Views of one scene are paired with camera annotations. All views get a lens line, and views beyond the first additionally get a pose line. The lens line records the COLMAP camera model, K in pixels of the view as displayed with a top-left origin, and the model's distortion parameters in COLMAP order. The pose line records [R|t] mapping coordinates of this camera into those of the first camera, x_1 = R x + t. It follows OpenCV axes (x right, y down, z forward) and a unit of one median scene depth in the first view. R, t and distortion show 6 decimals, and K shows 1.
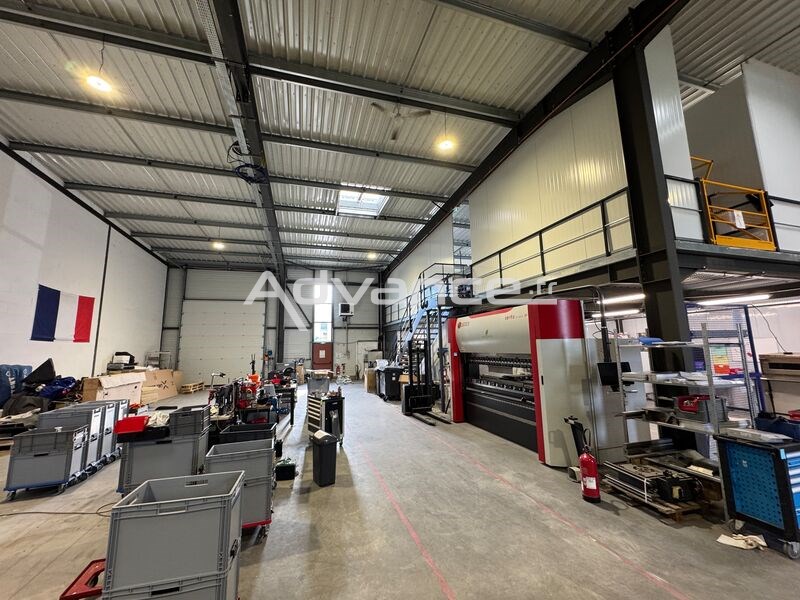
lens RADIAL K [[319.6, 0, 399.0], [0, 319.6, 299.9], [0, 0, 1]] dist [-0.000108, -0.000687]
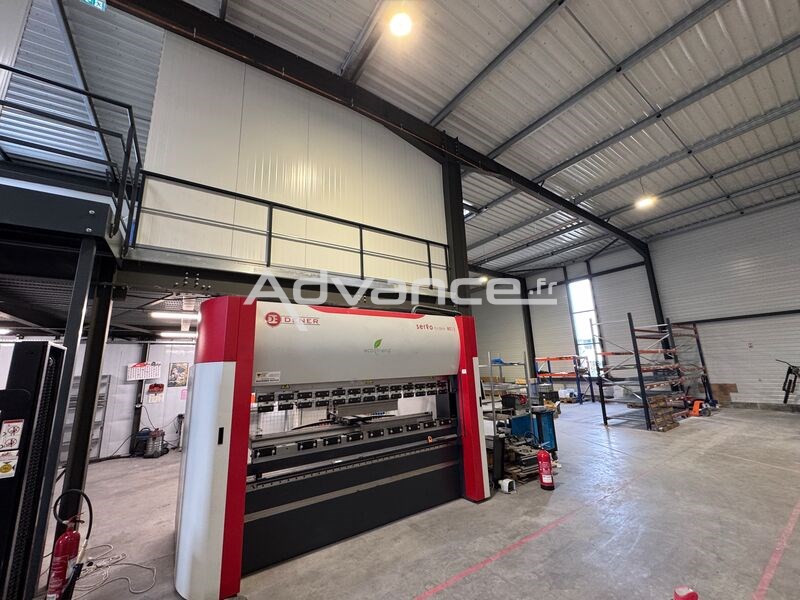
lens RADIAL K [[319.6, 0, 404.0], [0, 319.6, 296.2], [0, 0, 1]] dist [-0.000108, -0.000687]
pose [[-0.304106, 0.234994, 0.923199, -0.383792], [-0.096384, 0.956535, -0.275229, 0.219863], [-0.947750, -0.172681, -0.268239, 1.409710]]
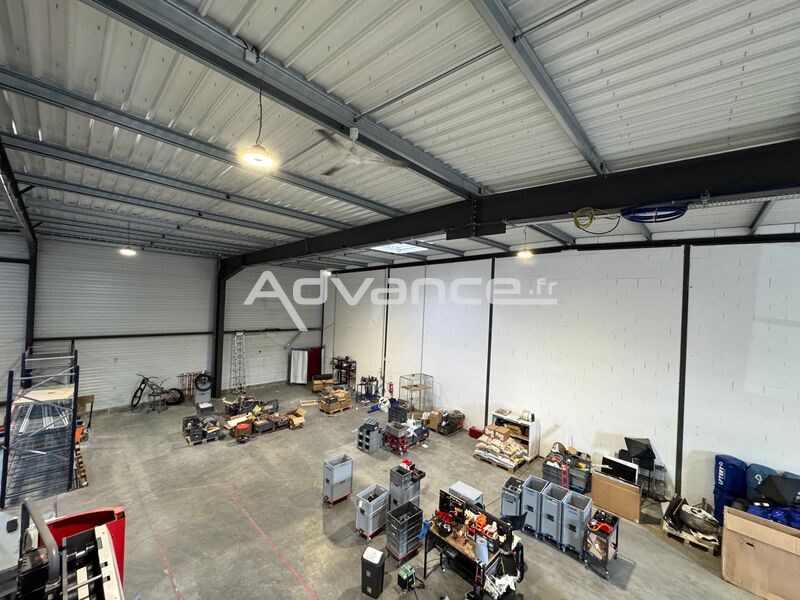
lens RADIAL K [[319.6, 0, 396.6], [0, 319.6, 297.6], [0, 0, 1]] dist [-0.000108, -0.000687]
pose [[-0.871042, -0.022238, -0.490706, 0.240975], [0.045750, 0.990960, -0.126118, -0.311343], [0.489074, -0.132304, -0.862150, 1.867090]]
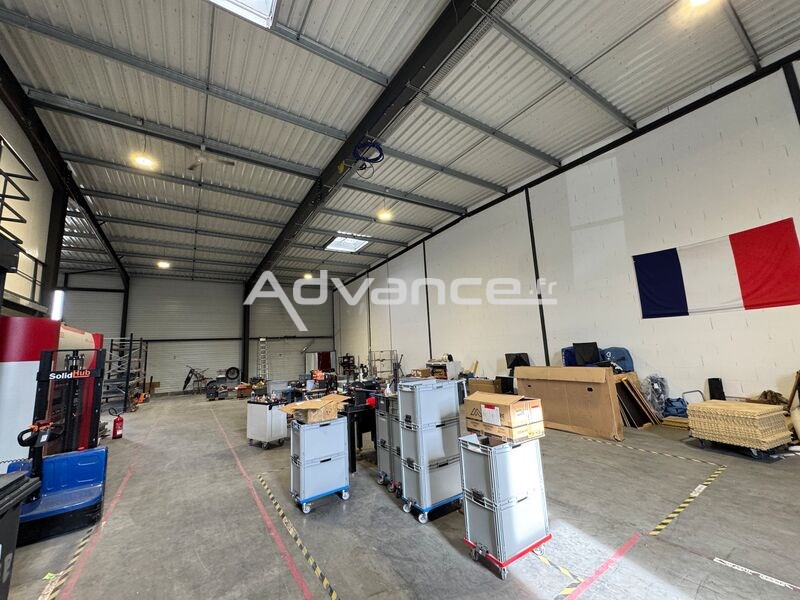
lens RADIAL K [[319.6, 0, 398.3], [0, 319.6, 299.8], [0, 0, 1]] dist [-0.000108, -0.000687]
pose [[-0.959170, 0.024331, -0.281782, -0.433000], [0.109158, 0.950946, -0.289458, 0.401758], [0.260917, -0.308399, -0.914775, 2.596432]]
